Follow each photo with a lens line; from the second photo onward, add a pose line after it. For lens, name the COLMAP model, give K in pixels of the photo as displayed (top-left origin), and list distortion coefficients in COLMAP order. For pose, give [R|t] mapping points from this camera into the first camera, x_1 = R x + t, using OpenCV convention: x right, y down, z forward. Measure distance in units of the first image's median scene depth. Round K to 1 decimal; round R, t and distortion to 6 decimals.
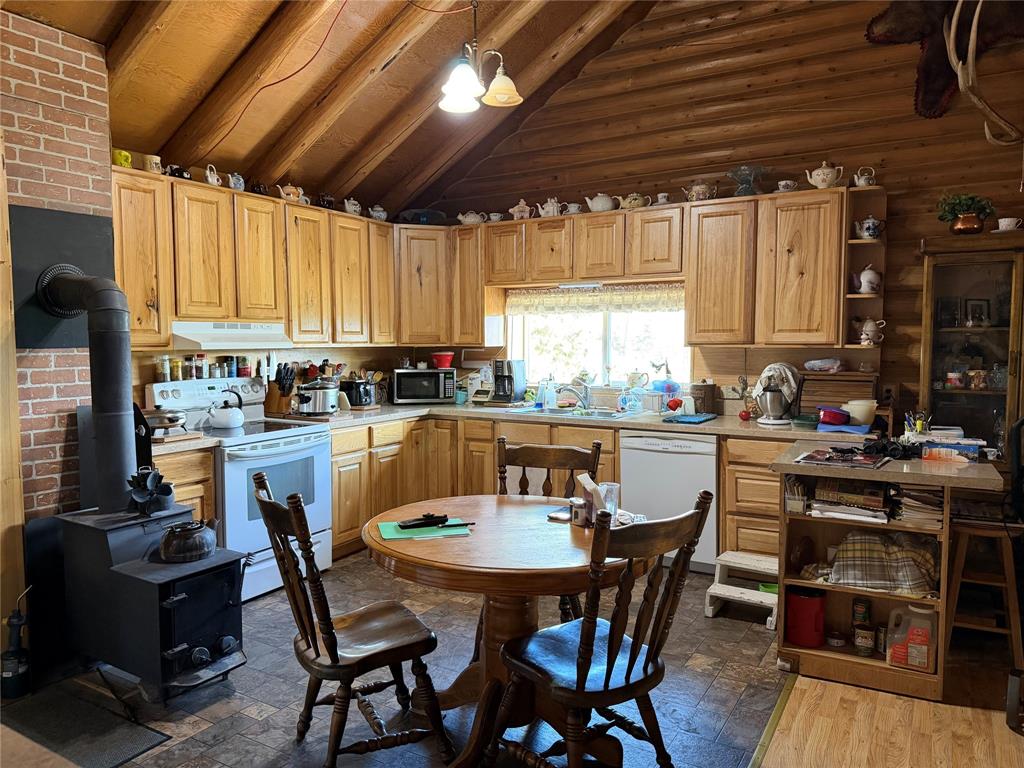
lens RADIAL K [[733.9, 0, 521.0], [0, 733.9, 392.0], [0, 0, 1]] dist [0.068965, -0.061784]
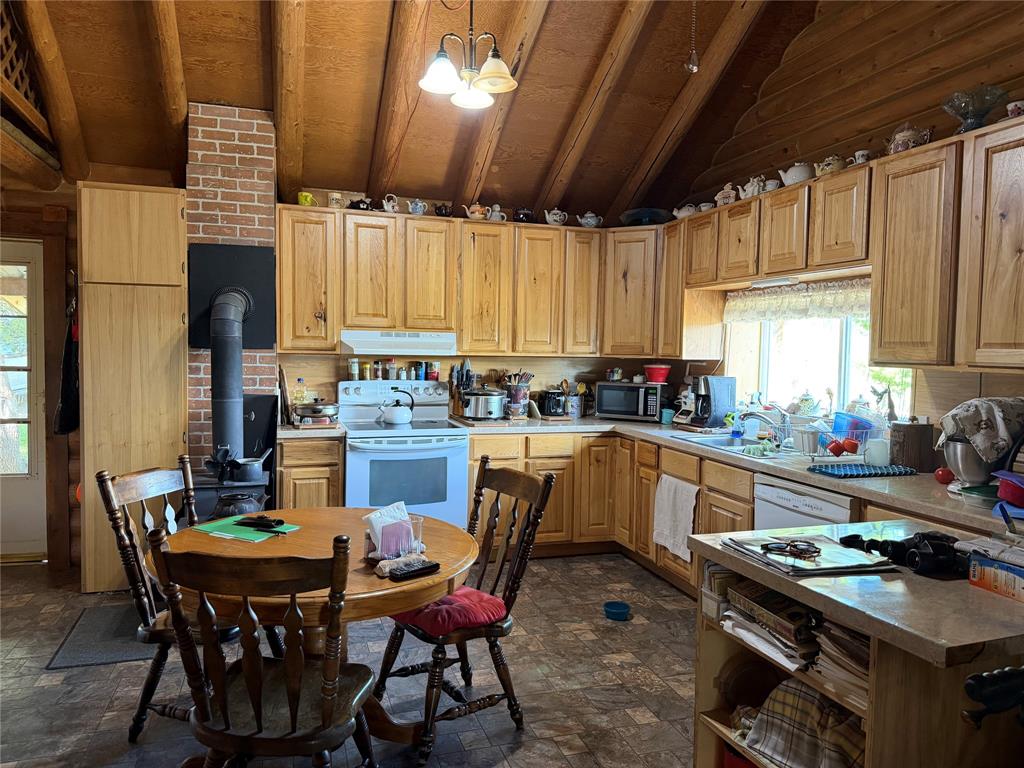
lens RADIAL K [[733.9, 0, 508.4], [0, 733.9, 389.9], [0, 0, 1]] dist [0.068965, -0.061784]
pose [[0.741842, 0.055294, -0.668291, 0.459442], [-0.069070, 0.997595, 0.005868, -0.020985], [0.667008, 0.041806, 0.743877, 0.263365]]
